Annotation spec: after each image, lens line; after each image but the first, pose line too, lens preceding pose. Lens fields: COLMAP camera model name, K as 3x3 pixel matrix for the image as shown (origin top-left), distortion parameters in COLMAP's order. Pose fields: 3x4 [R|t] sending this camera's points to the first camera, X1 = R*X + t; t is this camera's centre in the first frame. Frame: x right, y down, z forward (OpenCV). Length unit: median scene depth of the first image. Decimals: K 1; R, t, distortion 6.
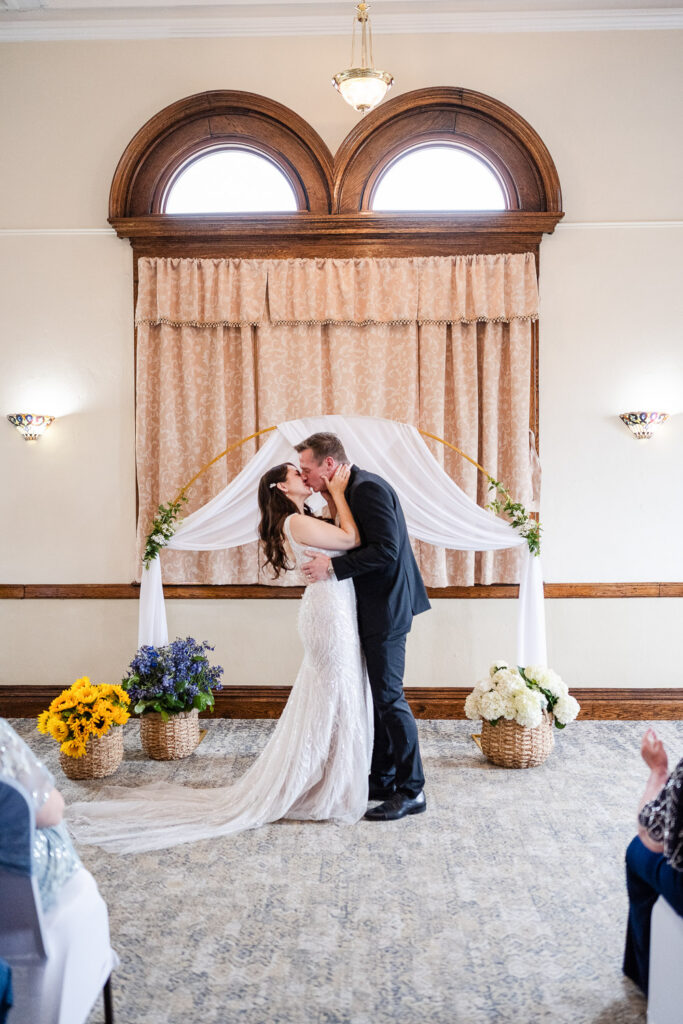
lens RADIAL K [[977.0, 0, 341.5], [0, 977.0, 512.0], [0, 0, 1]] dist [0.005306, 0.001756]
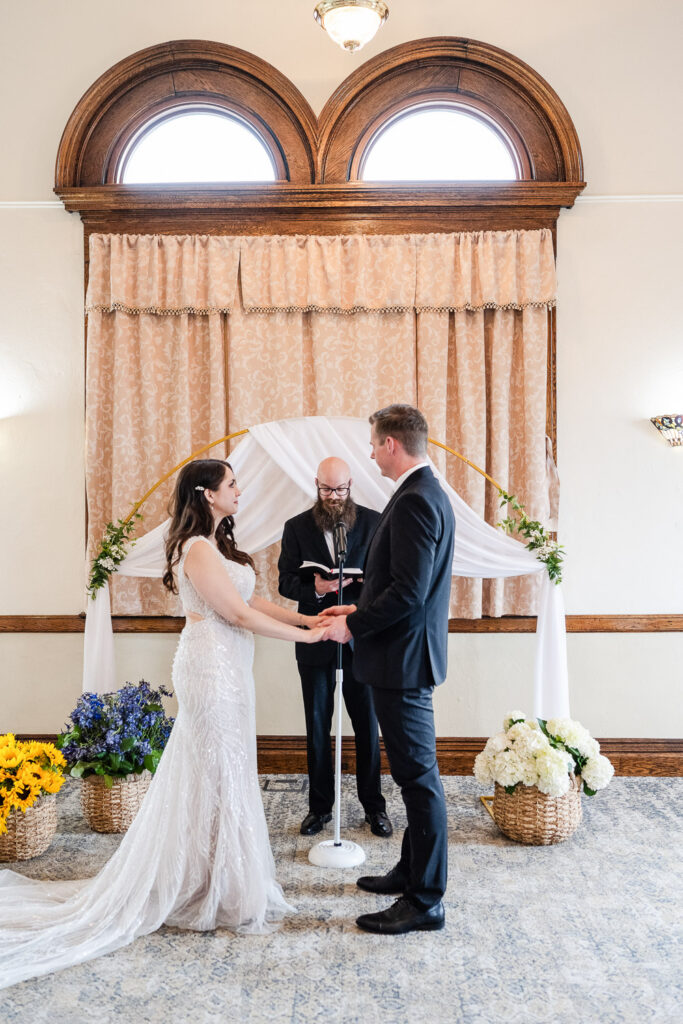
lens RADIAL K [[977.0, 0, 341.5], [0, 977.0, 512.0], [0, 0, 1]] dist [0.005306, 0.001756]
pose [[0.999944, 0.001583, 0.010494, 0.004730], [-0.001404, 0.999854, -0.017056, -0.002177], [-0.010520, 0.017040, 0.999799, 0.149185]]
